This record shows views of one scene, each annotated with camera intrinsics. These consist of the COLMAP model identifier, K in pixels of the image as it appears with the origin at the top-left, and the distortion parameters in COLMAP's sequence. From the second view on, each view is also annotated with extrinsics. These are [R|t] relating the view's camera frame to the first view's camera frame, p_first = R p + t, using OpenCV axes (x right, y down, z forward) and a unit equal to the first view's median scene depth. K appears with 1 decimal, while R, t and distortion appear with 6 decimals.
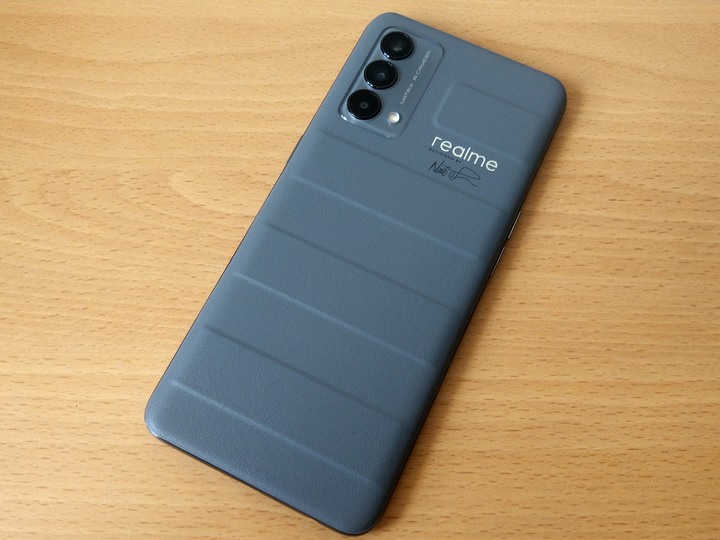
lens RADIAL K [[588.0, 0, 360.0], [0, 588.0, 270.0], [0, 0, 1]] dist [-0.007460, -0.005136]
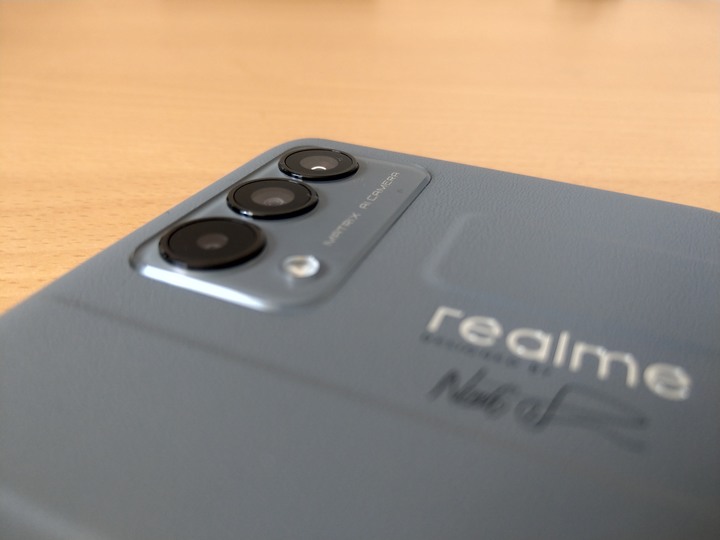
lens RADIAL K [[588.0, 0, 360.0], [0, 588.0, 270.0], [0, 0, 1]] dist [-0.007460, -0.005136]
pose [[0.997302, 0.021092, 0.070308, 0.068050], [0.030211, 0.754989, -0.655041, -0.049207], [-0.066898, 0.655398, 0.752315, 0.773170]]
